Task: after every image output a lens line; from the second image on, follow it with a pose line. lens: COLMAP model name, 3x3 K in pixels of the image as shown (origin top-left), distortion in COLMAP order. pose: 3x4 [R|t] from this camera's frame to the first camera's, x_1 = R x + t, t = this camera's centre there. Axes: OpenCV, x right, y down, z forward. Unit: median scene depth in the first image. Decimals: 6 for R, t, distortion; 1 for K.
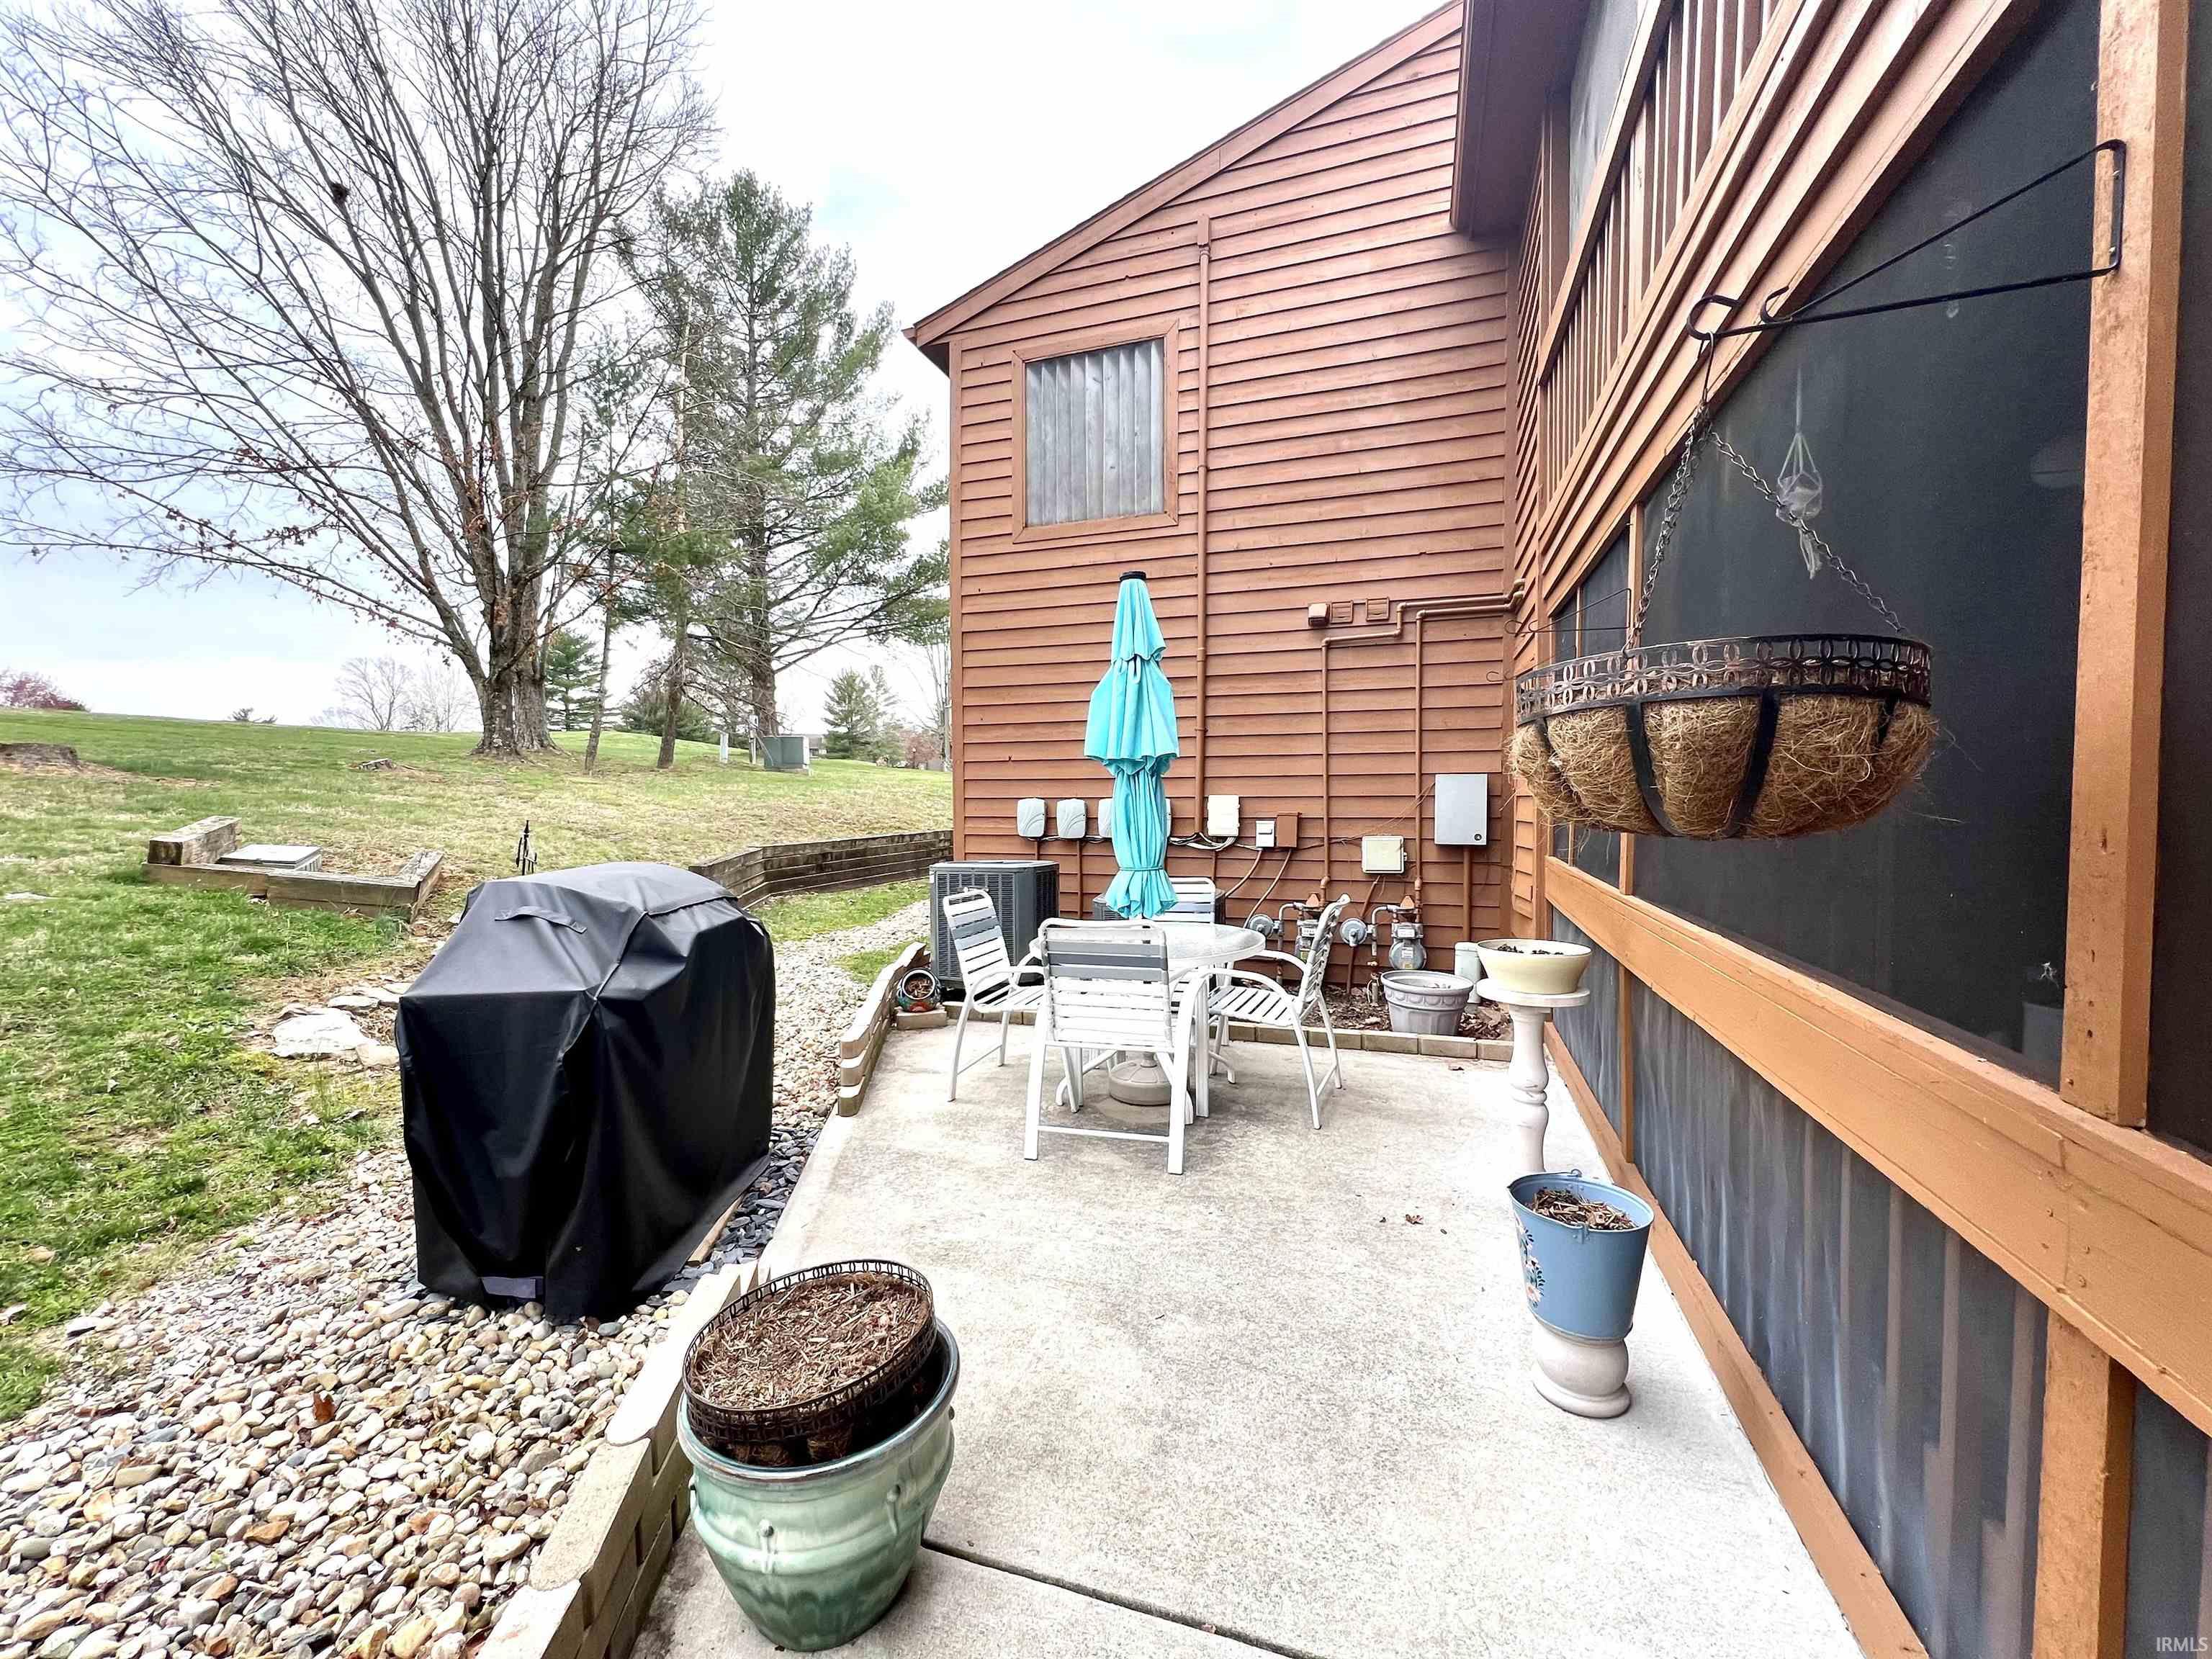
lens RADIAL K [[882.5, 0, 1110.9], [0, 882.5, 826.4], [0, 0, 1]] dist [-0.001198, 0.001080]
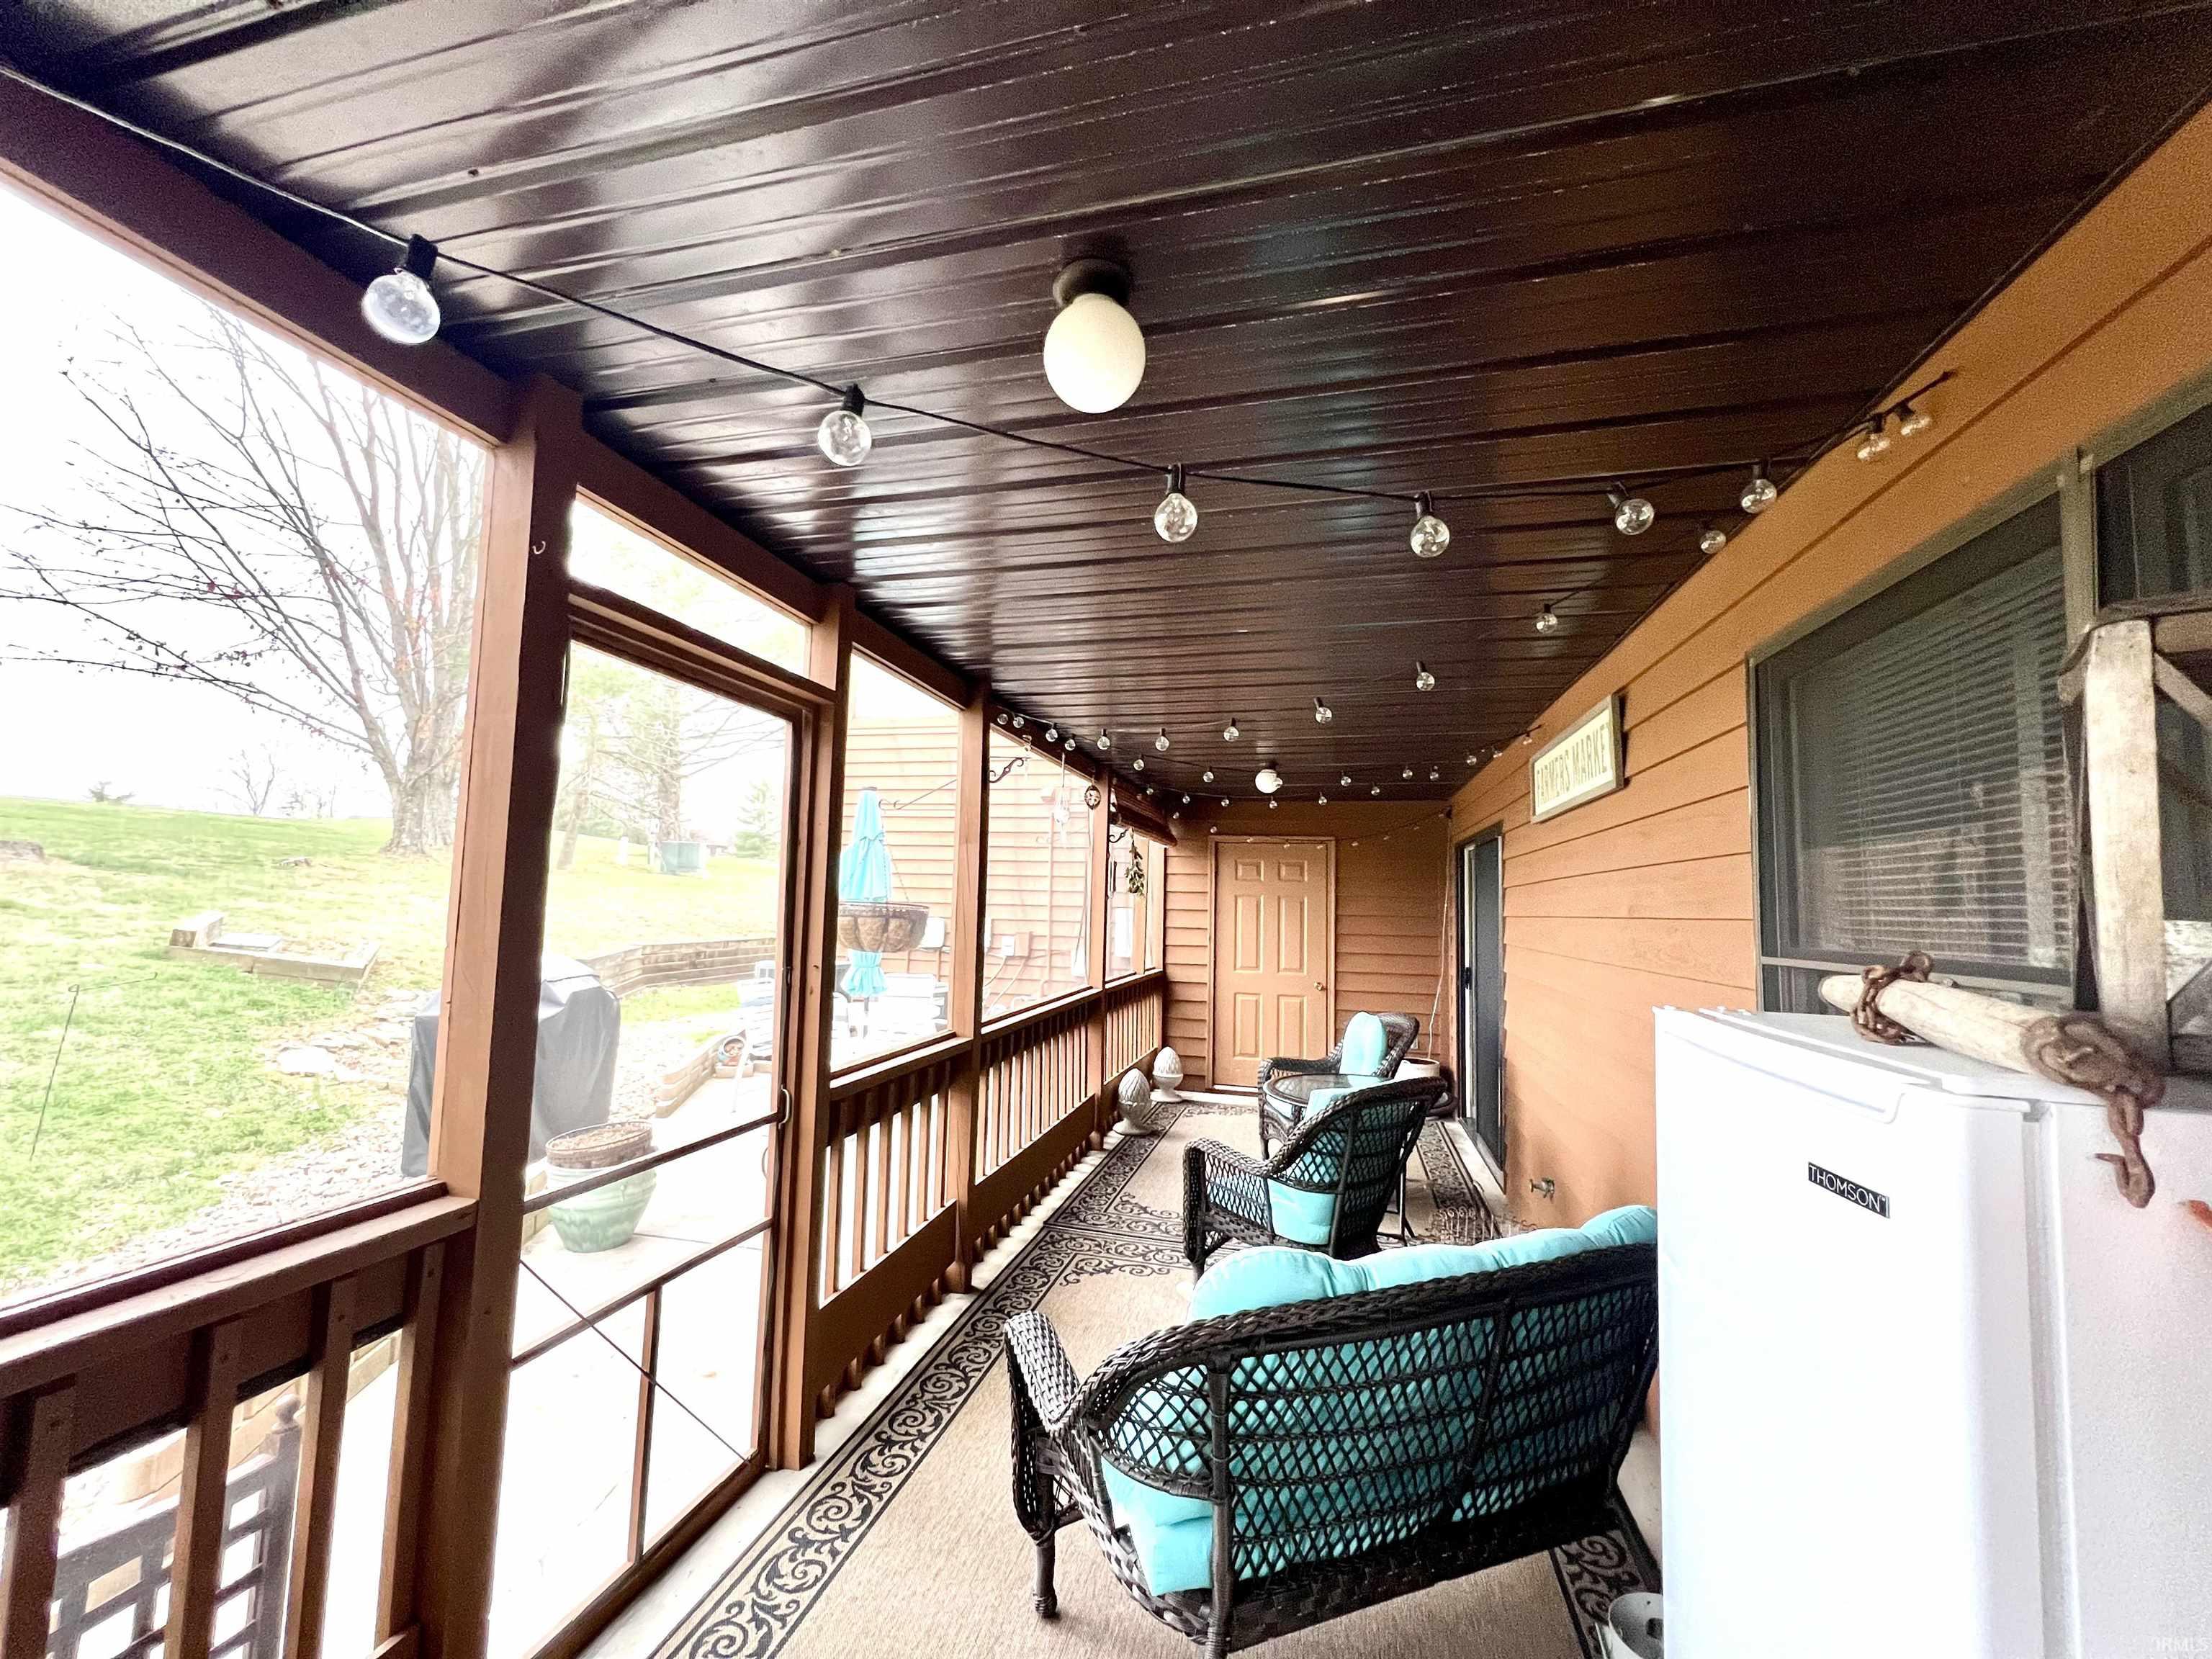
lens RADIAL K [[882.5, 0, 1104.8], [0, 882.5, 832.7], [0, 0, 1]] dist [-0.001198, 0.001080]
pose [[0.995980, 0.037874, 0.081178, 0.127846], [-0.028310, 0.992859, -0.115889, -0.007227], [-0.084987, 0.113125, 0.989939, -0.255821]]
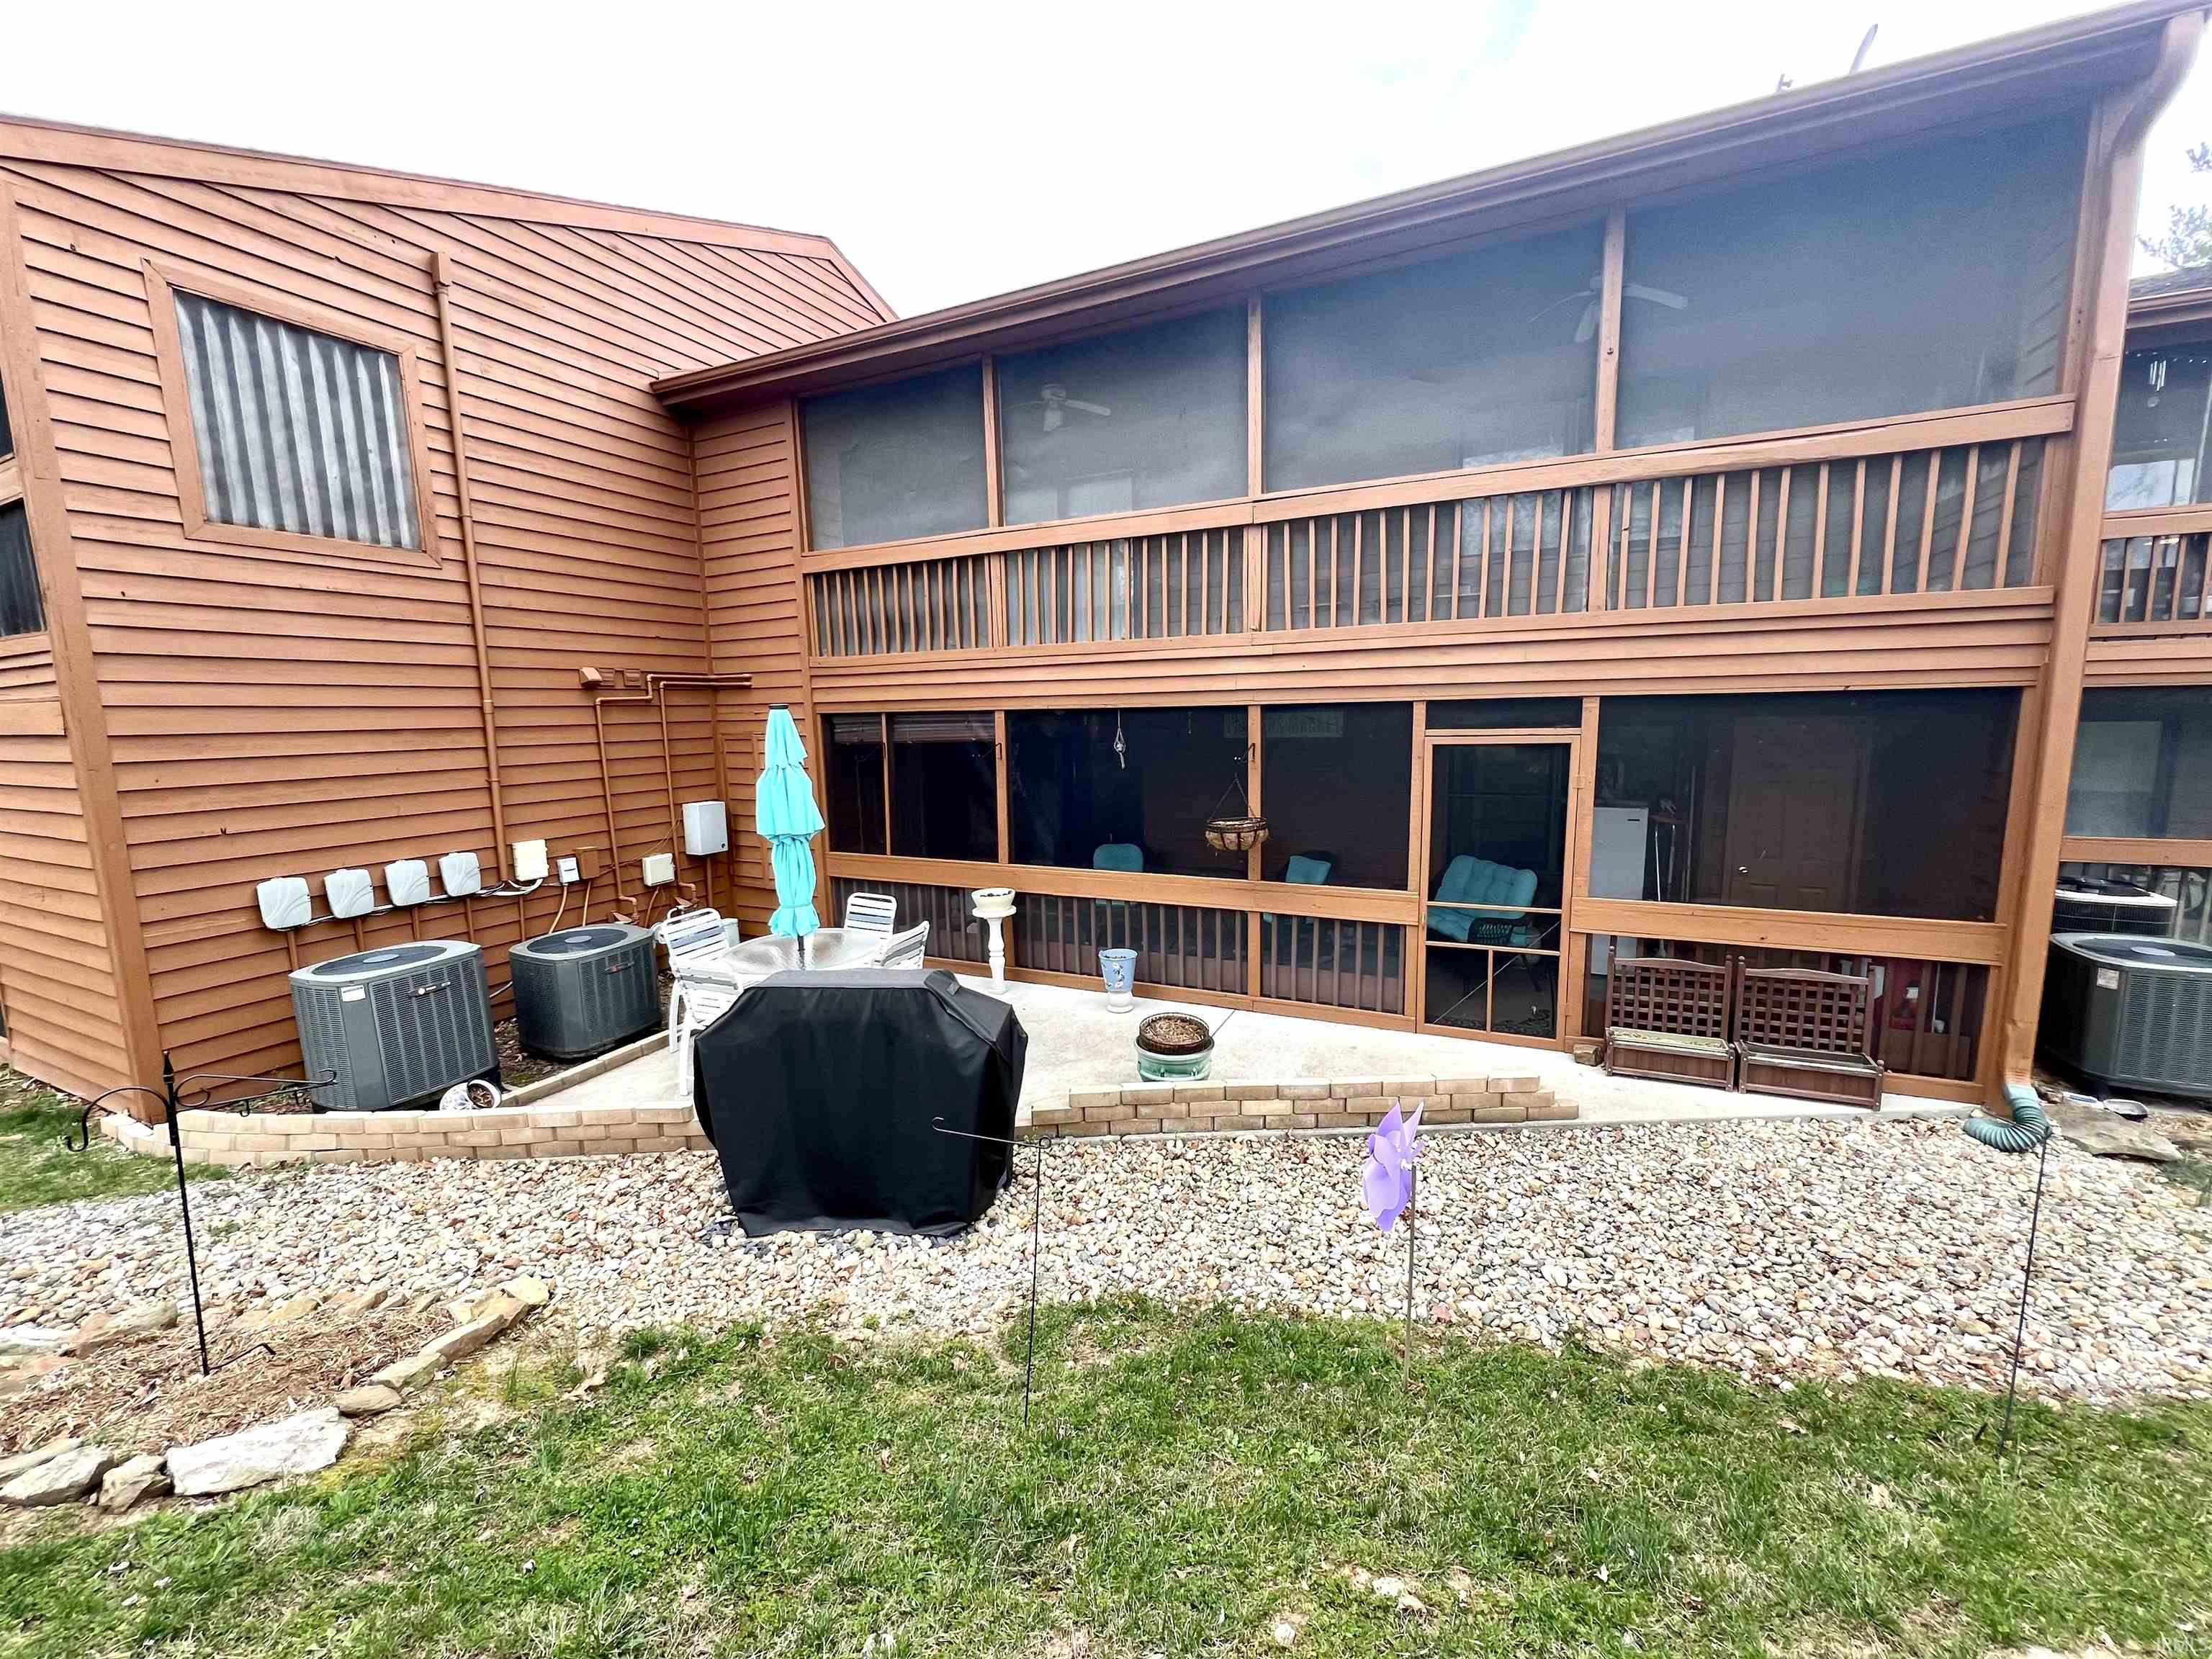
lens RADIAL K [[882.5, 0, 1103.4], [0, 882.5, 835.7], [0, 0, 1]] dist [-0.001198, 0.001080]
pose [[0.120534, -0.133463, 0.983697, -0.518428], [0.057588, 0.990193, 0.127288, -0.085241], [-0.991037, 0.041307, 0.127038, 0.109809]]
